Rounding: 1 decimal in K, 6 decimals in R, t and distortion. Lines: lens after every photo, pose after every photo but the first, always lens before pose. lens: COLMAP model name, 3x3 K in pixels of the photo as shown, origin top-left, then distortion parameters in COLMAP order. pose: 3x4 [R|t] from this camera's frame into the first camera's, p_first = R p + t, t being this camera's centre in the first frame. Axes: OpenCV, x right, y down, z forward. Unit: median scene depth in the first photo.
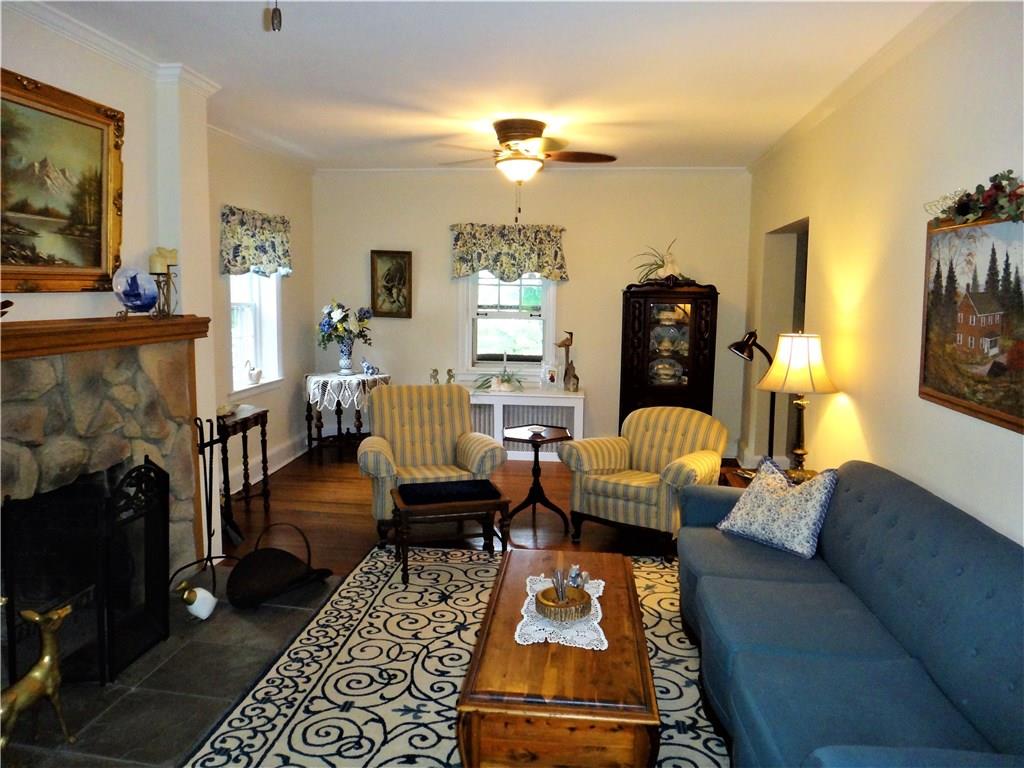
lens RADIAL K [[719.0, 0, 512.5], [0, 719.0, 380.2], [0, 0, 1]] dist [-0.034554, -0.004389]
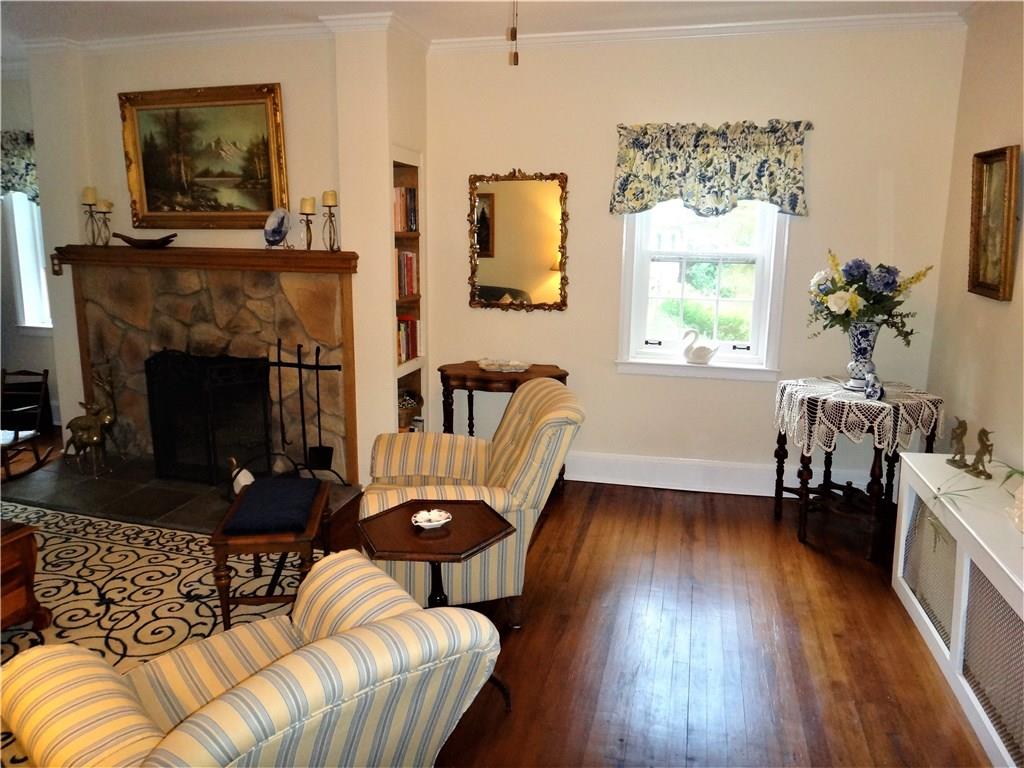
lens RADIAL K [[719.0, 0, 512.5], [0, 719.0, 380.2], [0, 0, 1]] dist [-0.034554, -0.004389]
pose [[-0.143473, 0.178697, -0.973387, 0.652067], [-0.140026, 0.970003, 0.198715, -0.166302], [0.979698, 0.164809, -0.114147, 1.518134]]
